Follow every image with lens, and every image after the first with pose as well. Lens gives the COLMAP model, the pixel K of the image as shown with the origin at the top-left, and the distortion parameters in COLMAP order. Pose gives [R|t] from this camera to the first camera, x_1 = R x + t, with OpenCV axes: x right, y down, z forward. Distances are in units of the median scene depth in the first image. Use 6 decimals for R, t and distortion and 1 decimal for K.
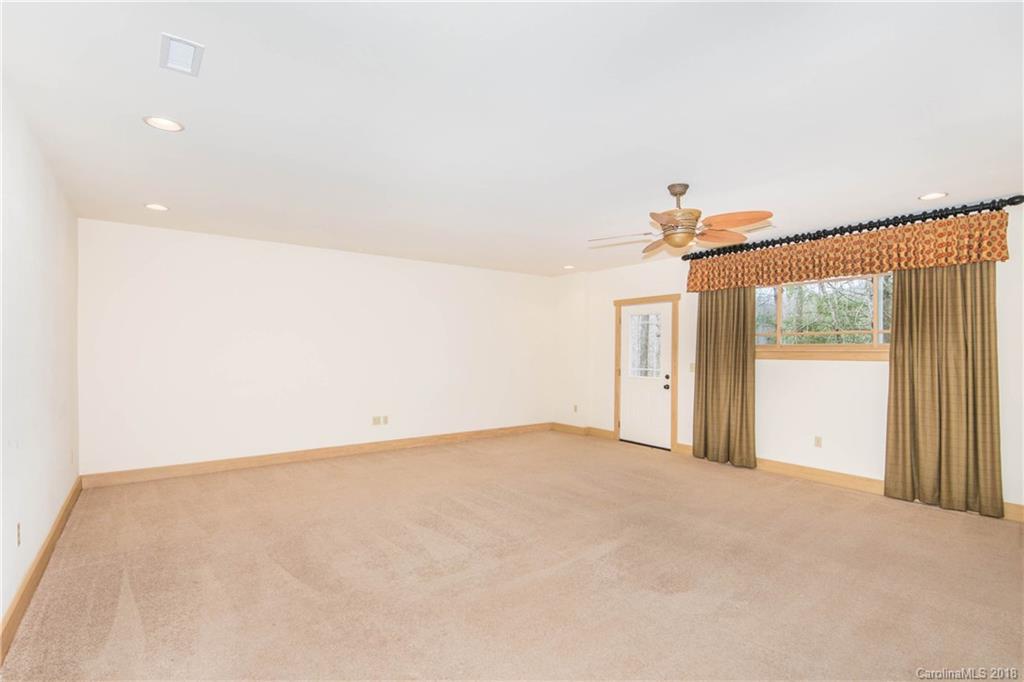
lens RADIAL K [[483.6, 0, 518.3], [0, 483.6, 337.4], [0, 0, 1]] dist [0.001468, -0.000145]
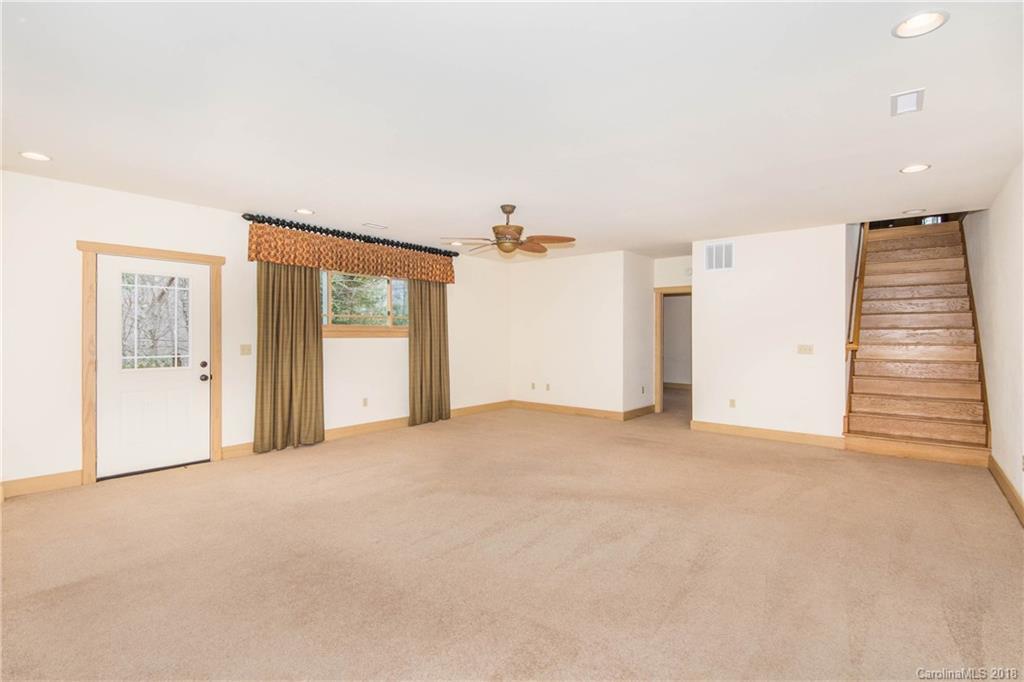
lens RADIAL K [[483.6, 0, 518.3], [0, 483.6, 337.4], [0, 0, 1]] dist [0.001468, -0.000145]
pose [[-0.261873, -0.015379, 0.964980, -0.625241], [-0.033295, 0.999422, 0.006892, 0.021041], [-0.964528, -0.030324, -0.262233, 0.840353]]
